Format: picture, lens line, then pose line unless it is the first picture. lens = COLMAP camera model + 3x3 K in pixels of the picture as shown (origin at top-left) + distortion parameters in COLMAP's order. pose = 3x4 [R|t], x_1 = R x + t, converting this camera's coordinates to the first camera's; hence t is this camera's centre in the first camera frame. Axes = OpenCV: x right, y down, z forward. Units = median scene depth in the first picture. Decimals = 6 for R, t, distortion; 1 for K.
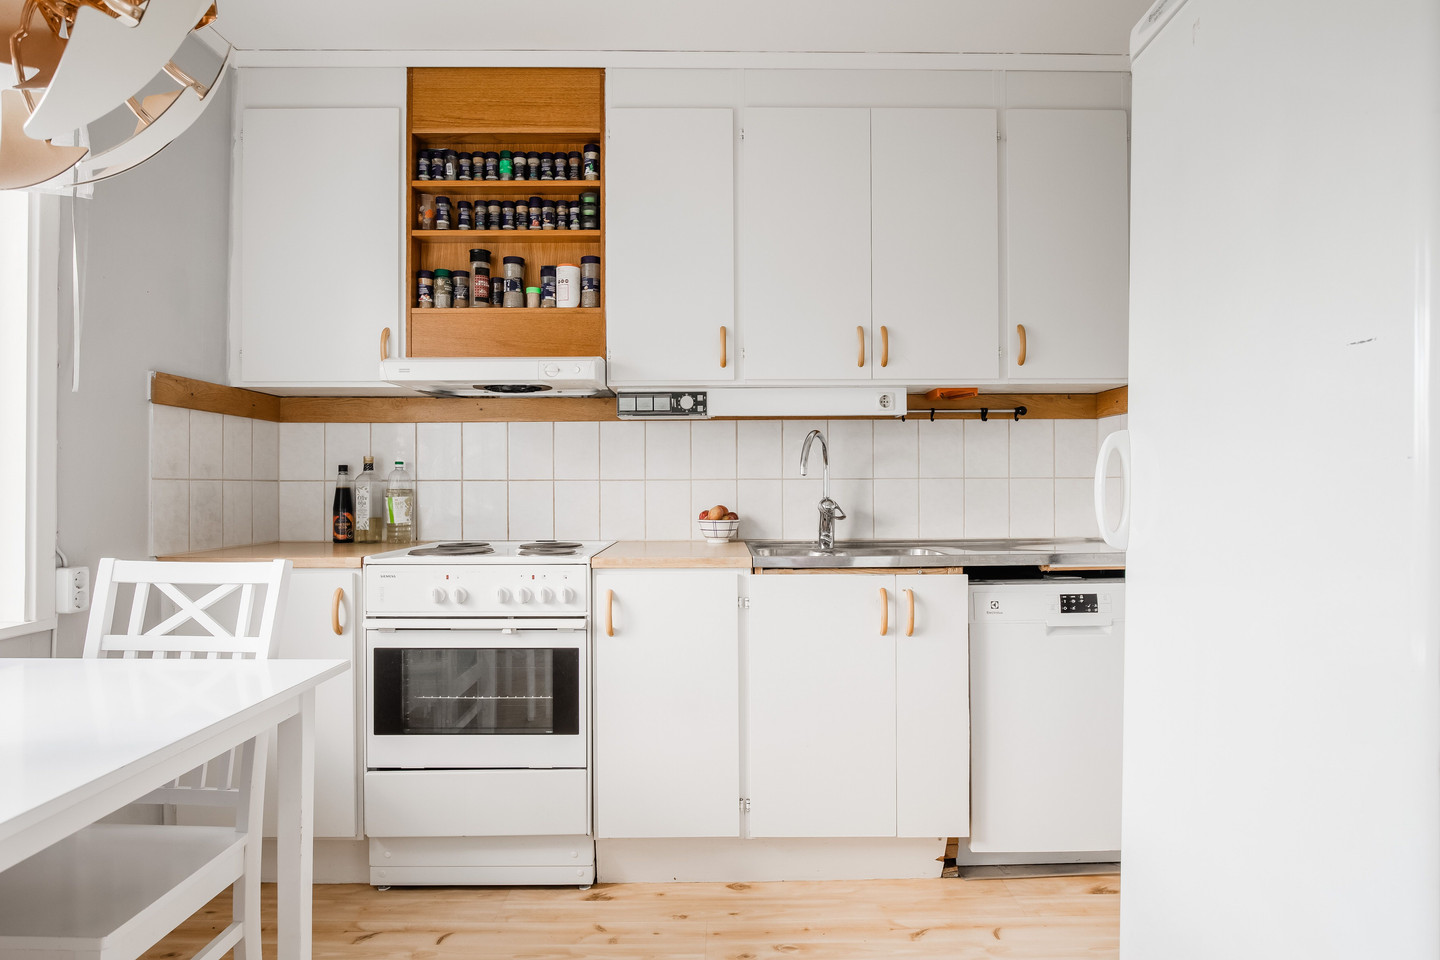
lens RADIAL K [[830.4, 0, 720.0], [0, 830.4, 480.0], [0, 0, 1]] dist [-0.010958, -0.000023]
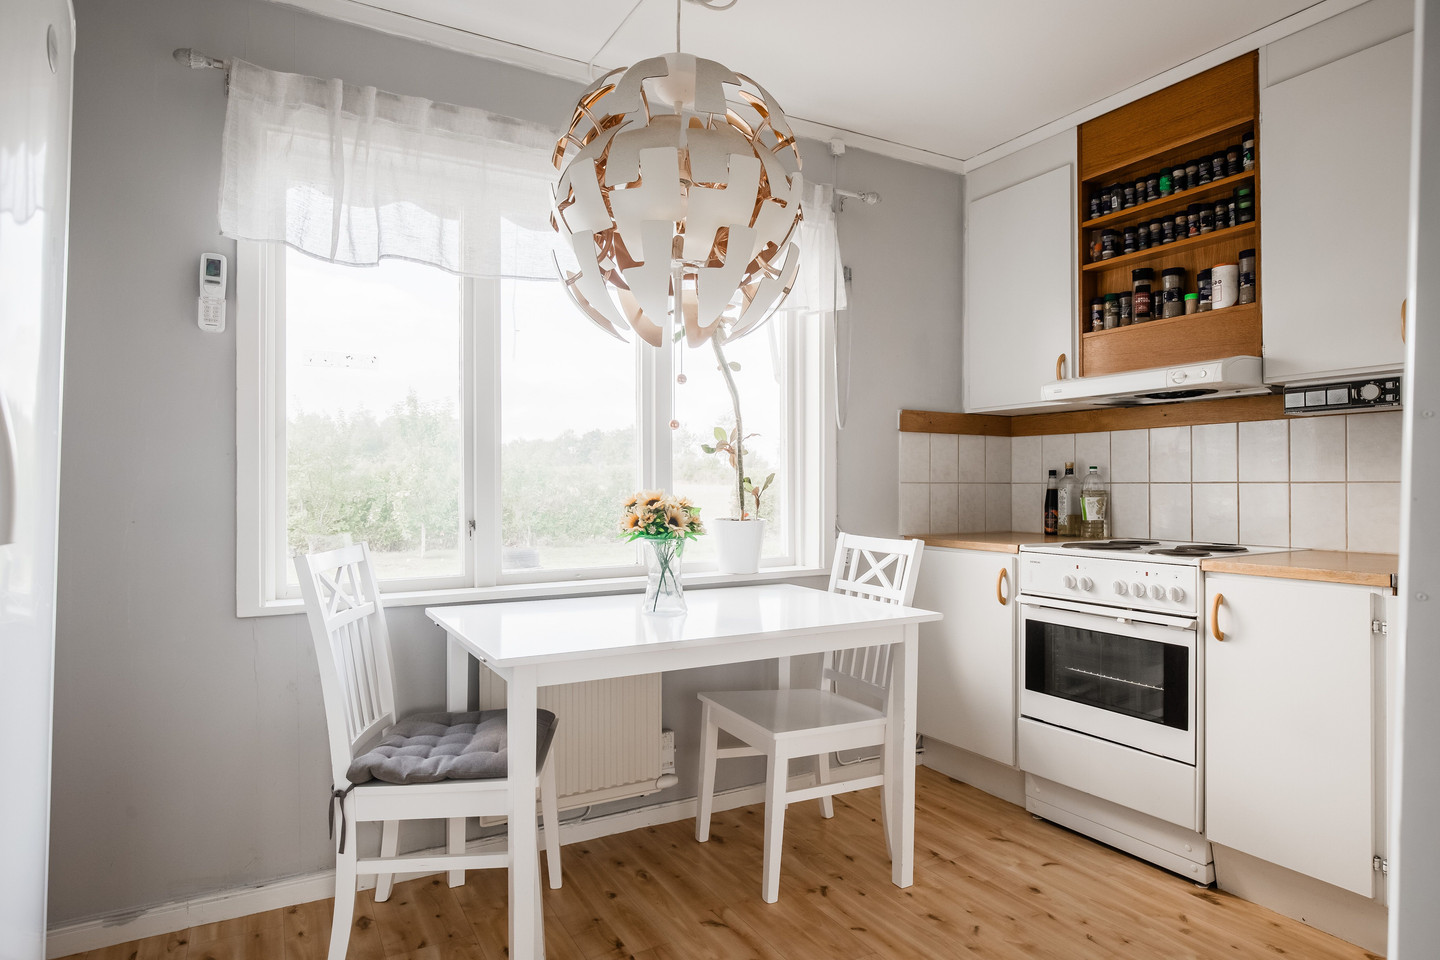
lens RADIAL K [[853.4, 0, 720.0], [0, 853.4, 480.0], [0, 0, 1]] dist [-0.001307, -0.000082]
pose [[0.482546, -0.003462, -0.875864, 0.416205], [0.005655, 0.999984, -0.000837, -0.005737], [0.875852, -0.004549, 0.482558, -0.014328]]
